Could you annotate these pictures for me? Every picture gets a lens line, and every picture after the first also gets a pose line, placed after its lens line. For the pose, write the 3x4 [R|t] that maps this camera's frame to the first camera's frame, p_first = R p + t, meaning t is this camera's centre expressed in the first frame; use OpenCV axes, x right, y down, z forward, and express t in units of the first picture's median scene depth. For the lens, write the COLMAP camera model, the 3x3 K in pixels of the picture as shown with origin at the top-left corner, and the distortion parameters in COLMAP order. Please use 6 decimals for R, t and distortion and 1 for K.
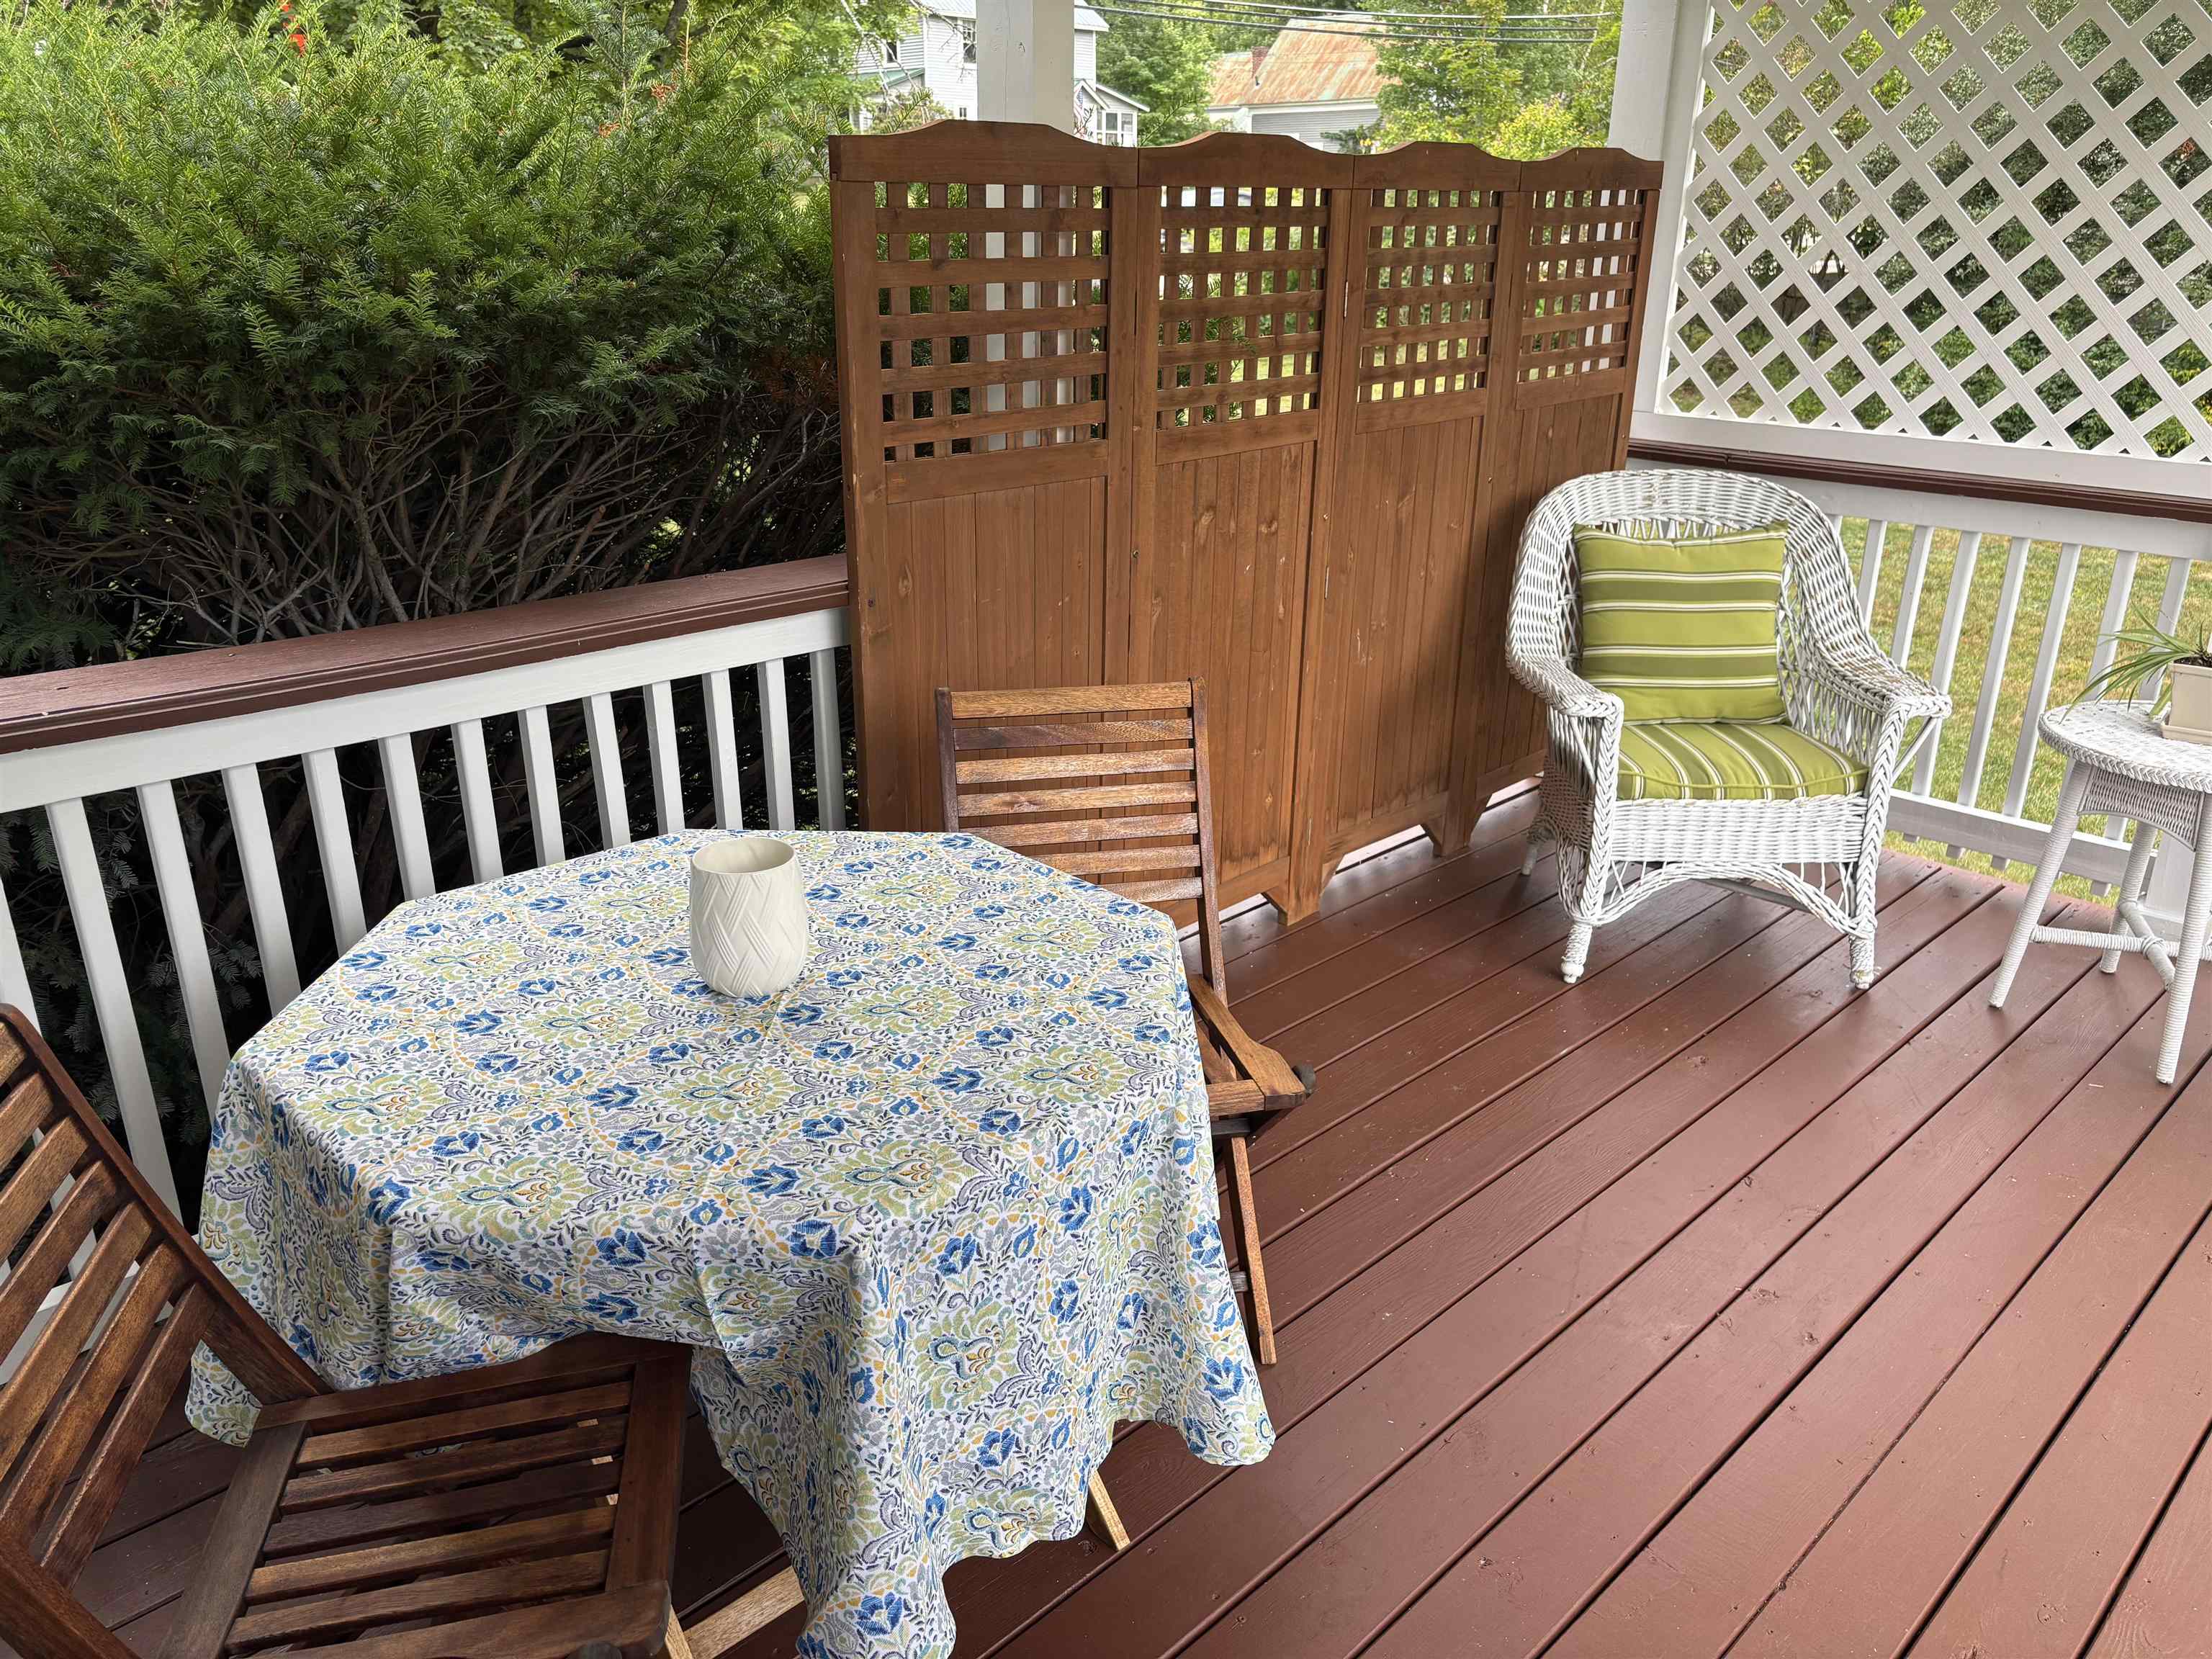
lens RADIAL K [[1668.2, 0, 1106.0], [0, 1668.2, 829.5], [0, 0, 1]] dist [0.028707, -0.008873]
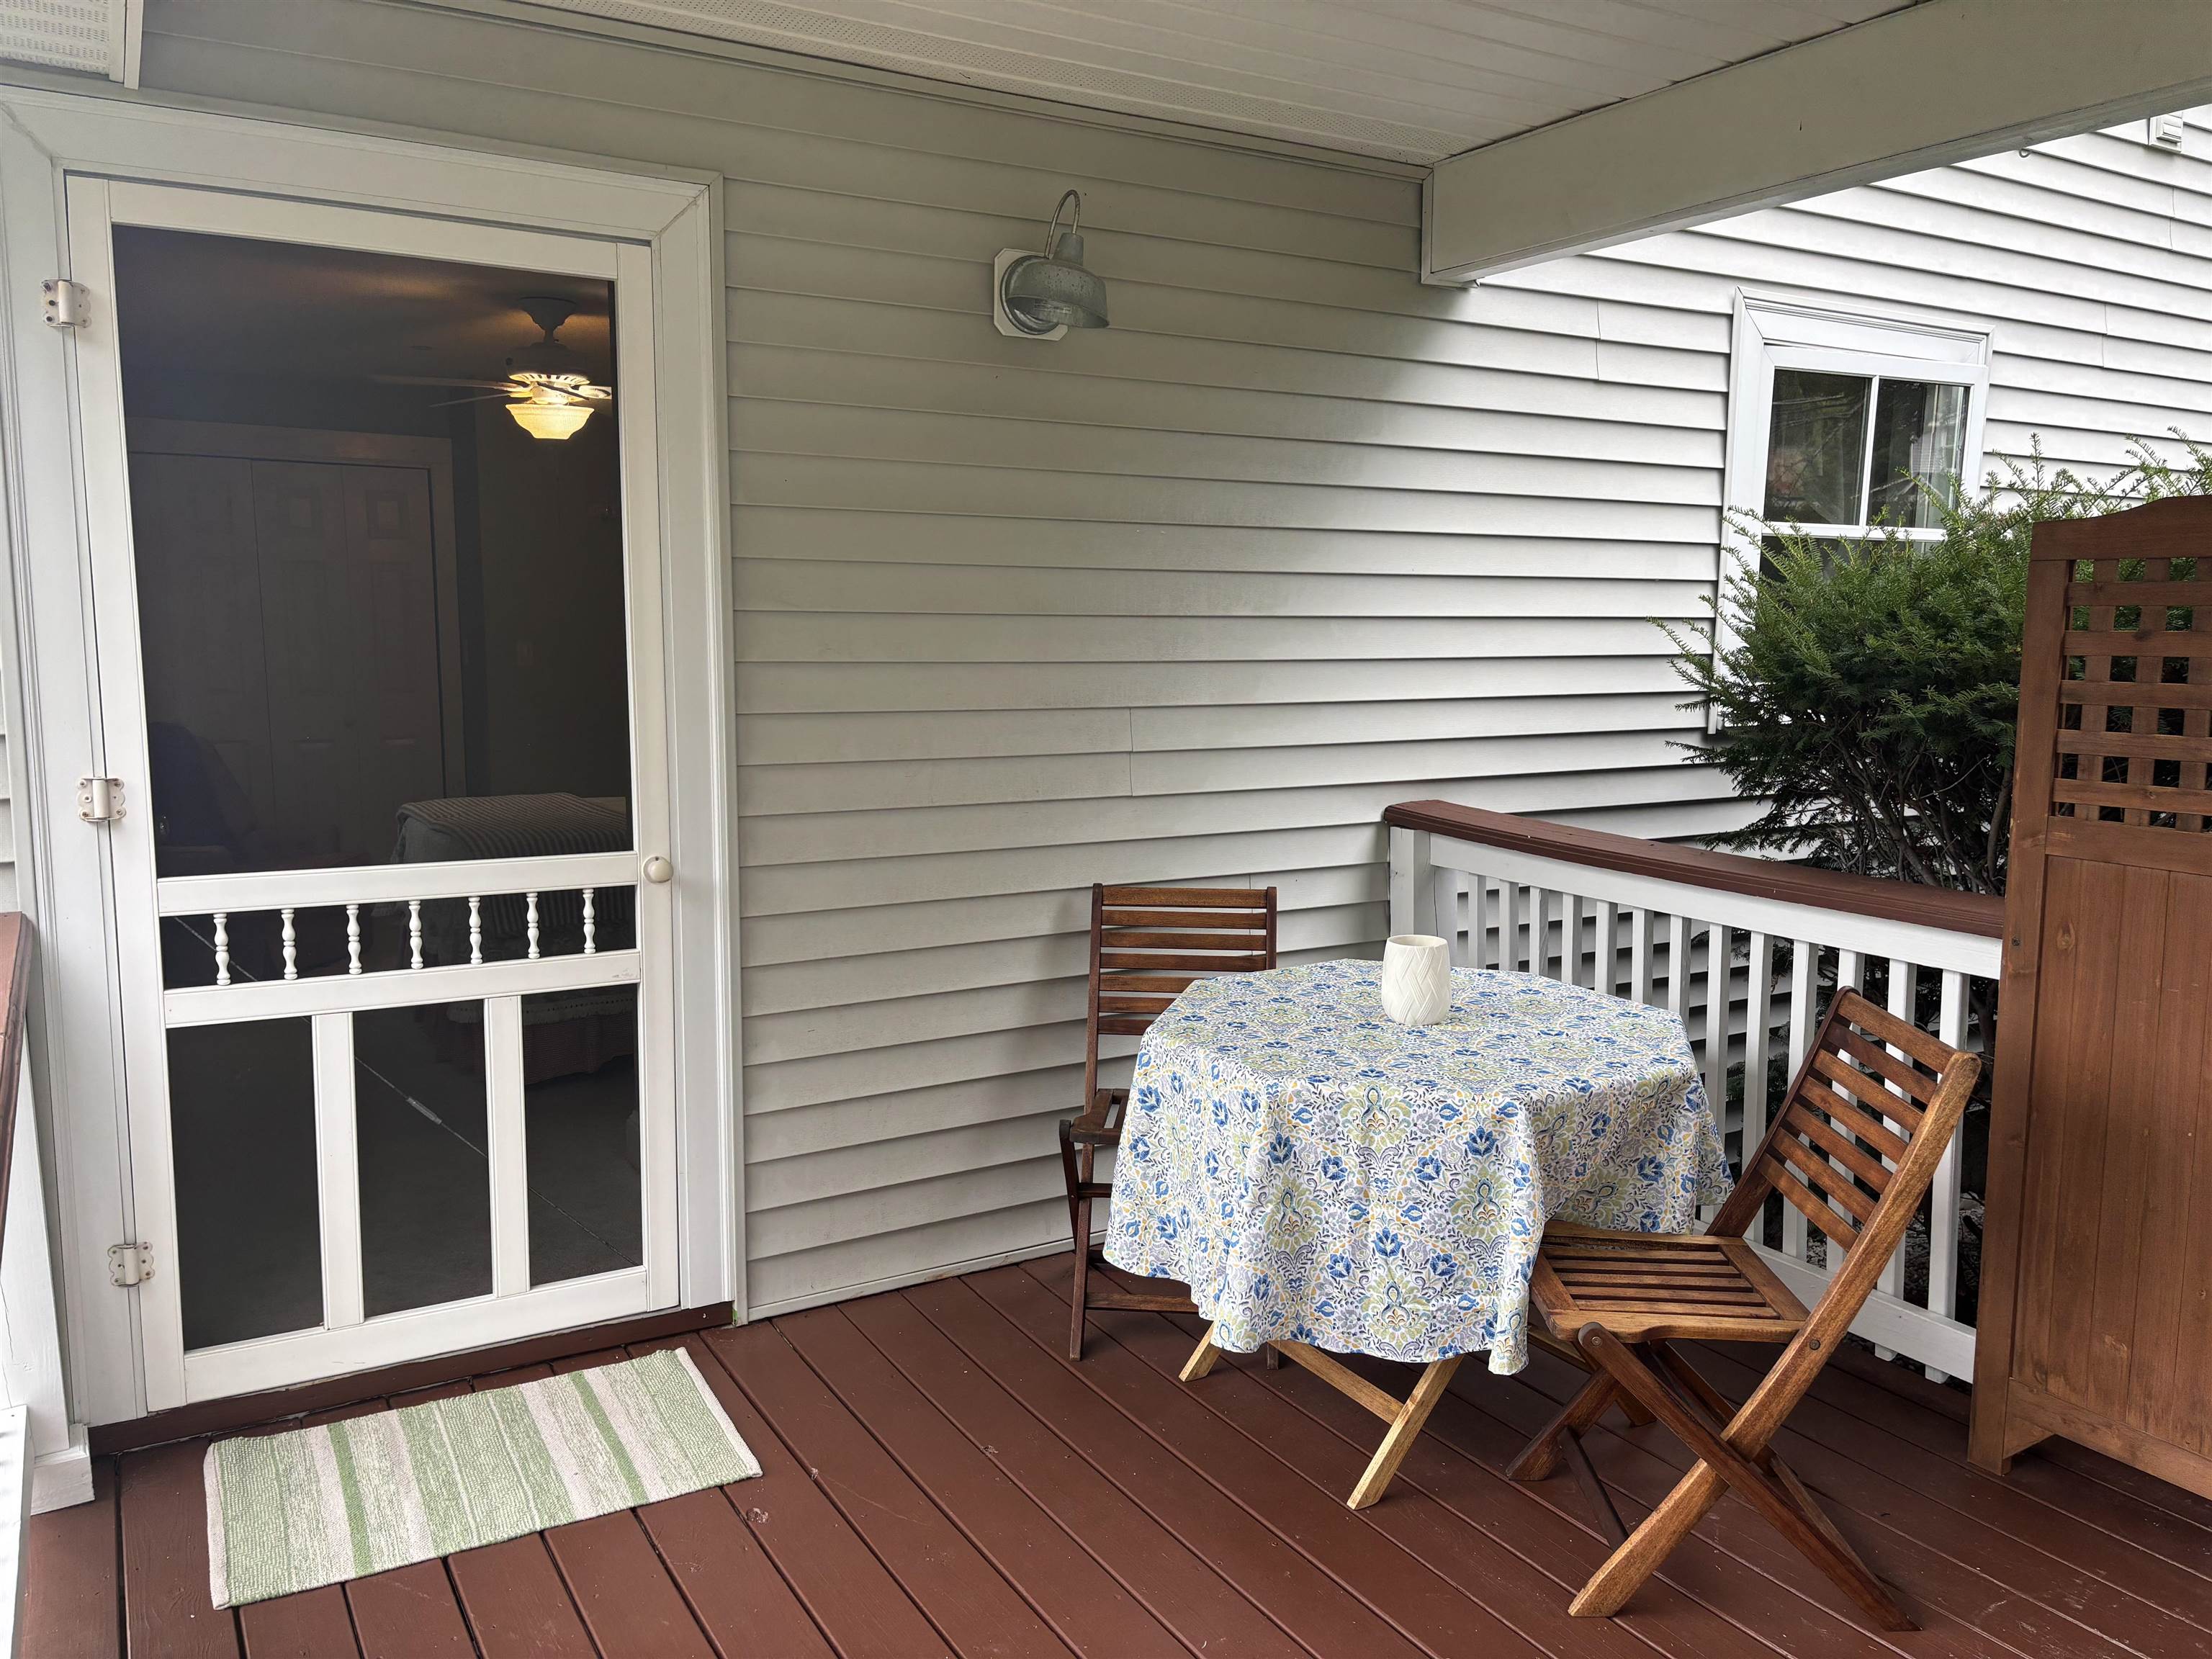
lens RADIAL K [[1668.2, 0, 1106.0], [0, 1668.2, 829.5], [0, 0, 1]] dist [0.028707, -0.008873]
pose [[-0.247290, 0.109803, -0.962700, 0.761846], [-0.348367, 0.917046, 0.194082, -0.157712], [0.904150, 0.383367, -0.188524, 0.504111]]
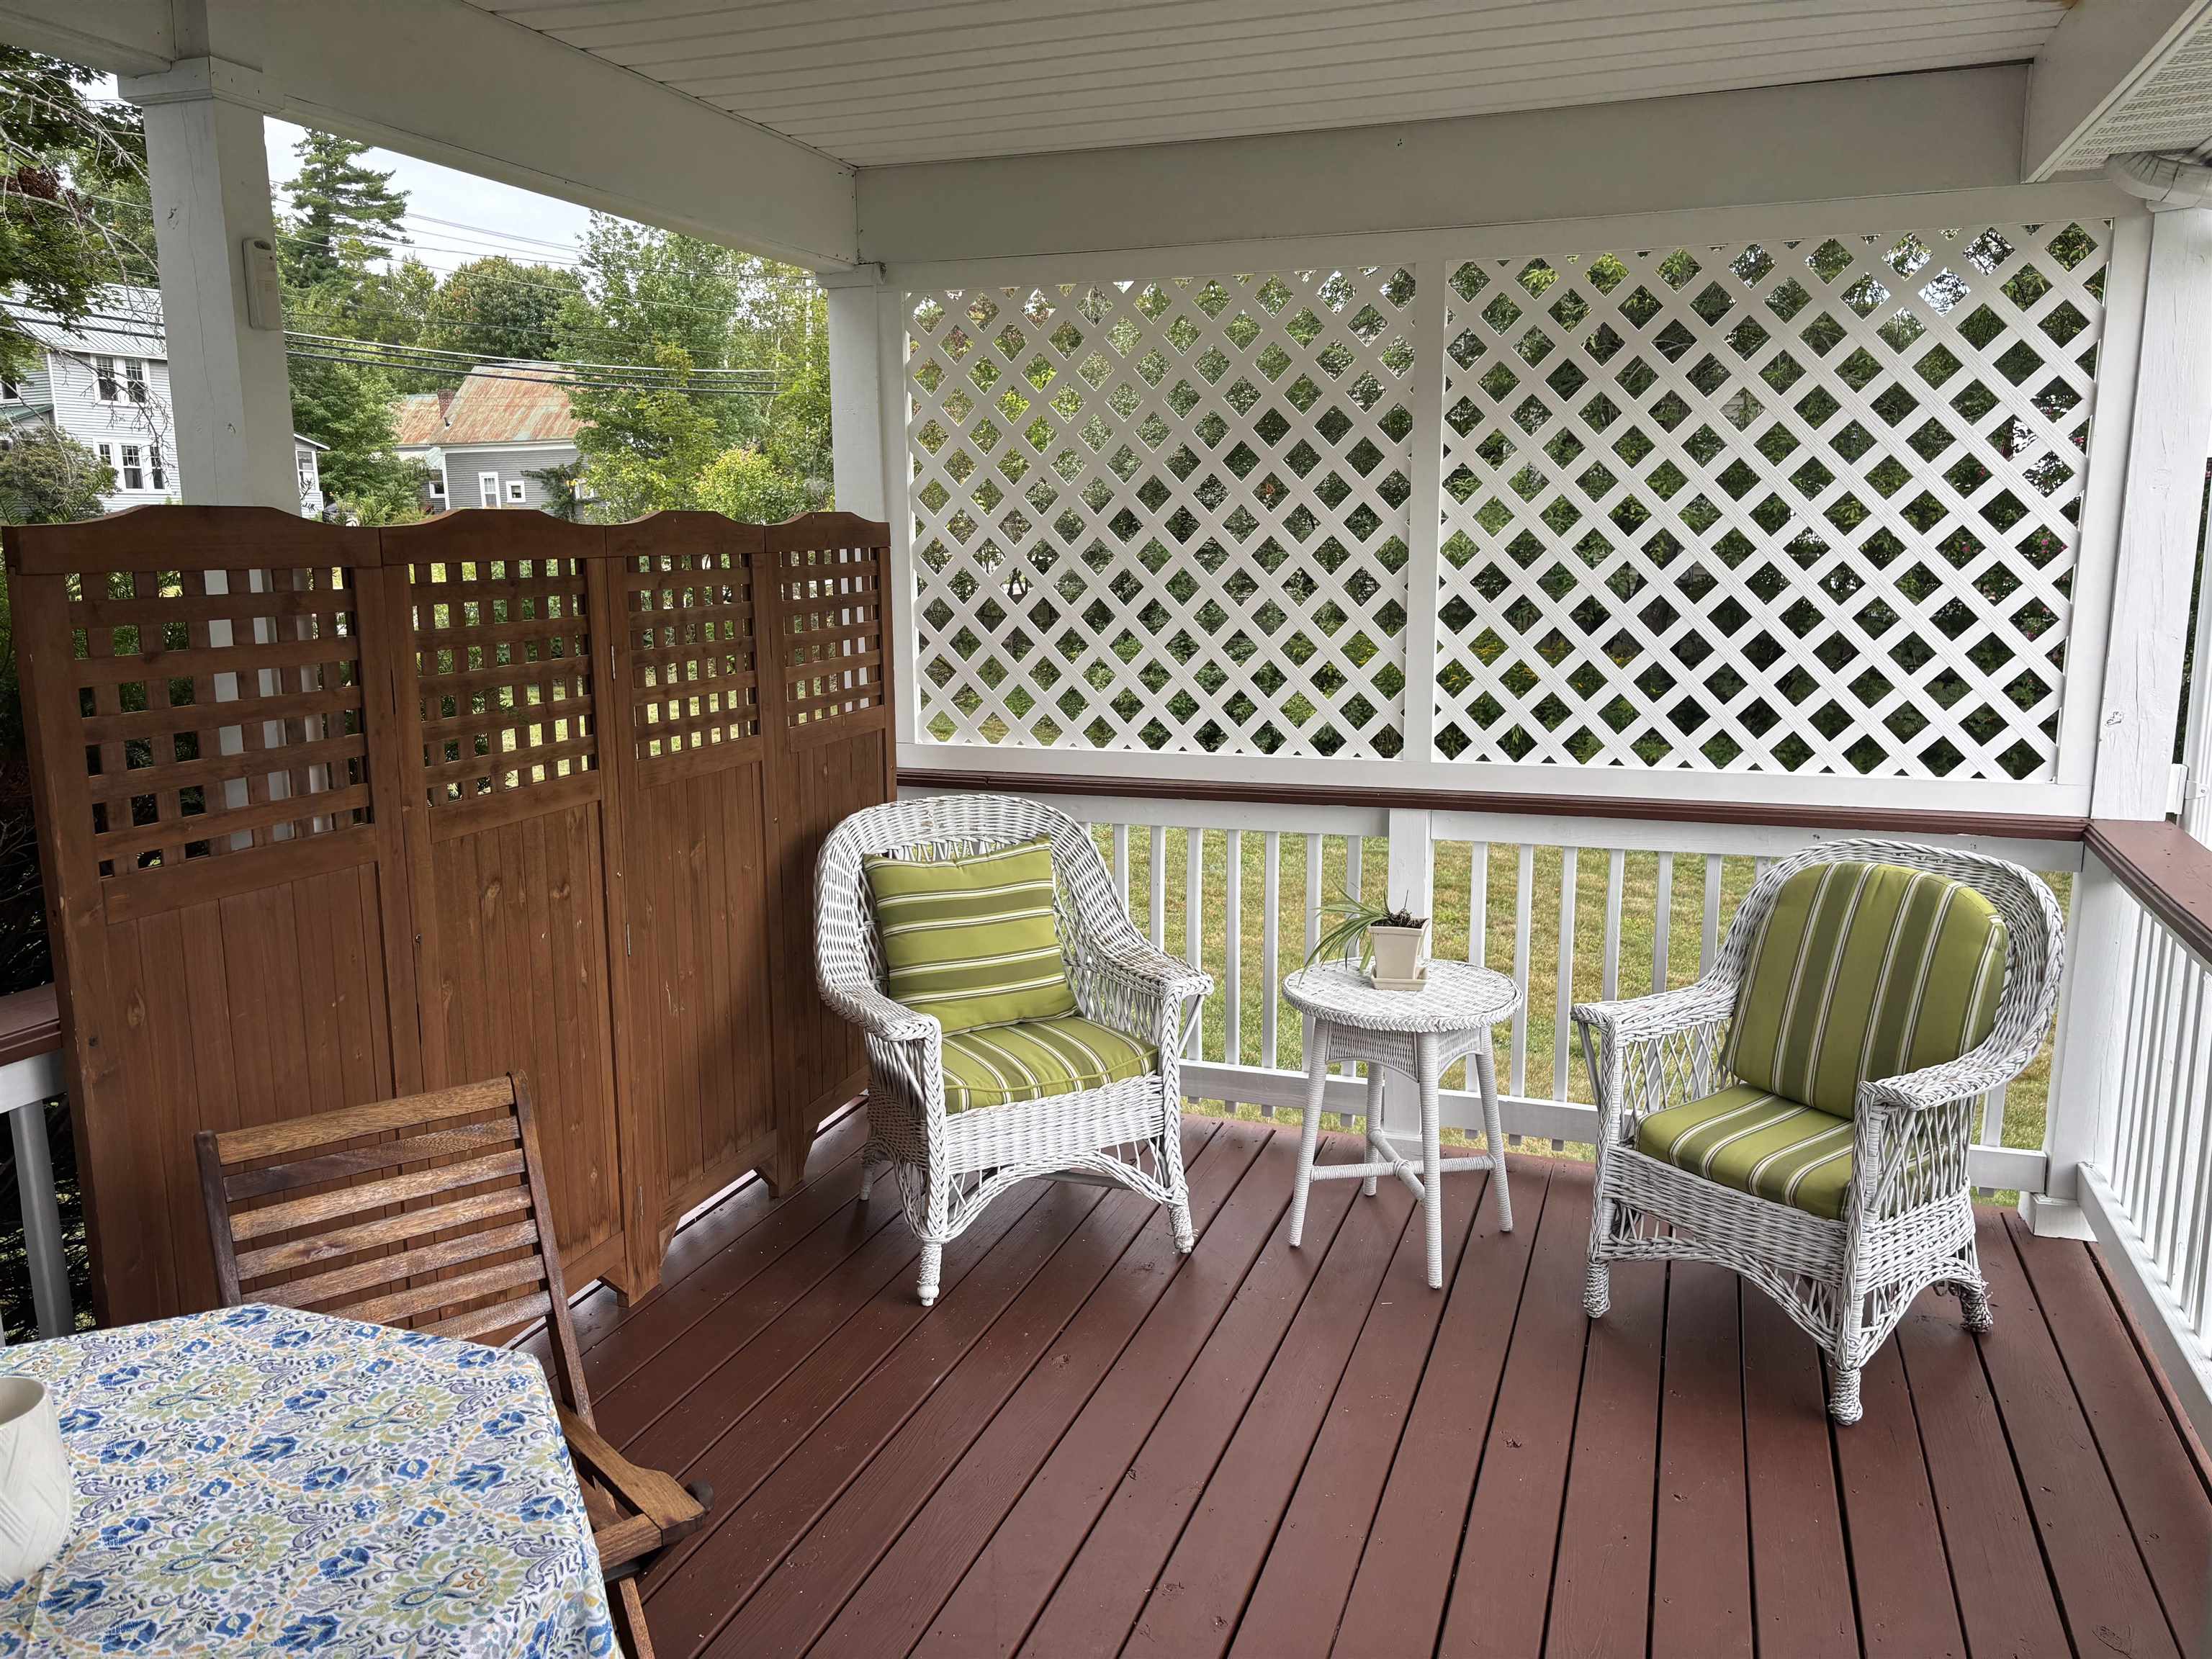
lens RADIAL K [[1668.2, 0, 1106.0], [0, 1668.2, 829.5], [0, 0, 1]] dist [0.028707, -0.008873]
pose [[0.901276, -0.094976, 0.422706, -0.022310], [0.169708, 0.975100, -0.142753, -0.024691], [-0.398623, 0.200397, 0.894953, 0.007474]]
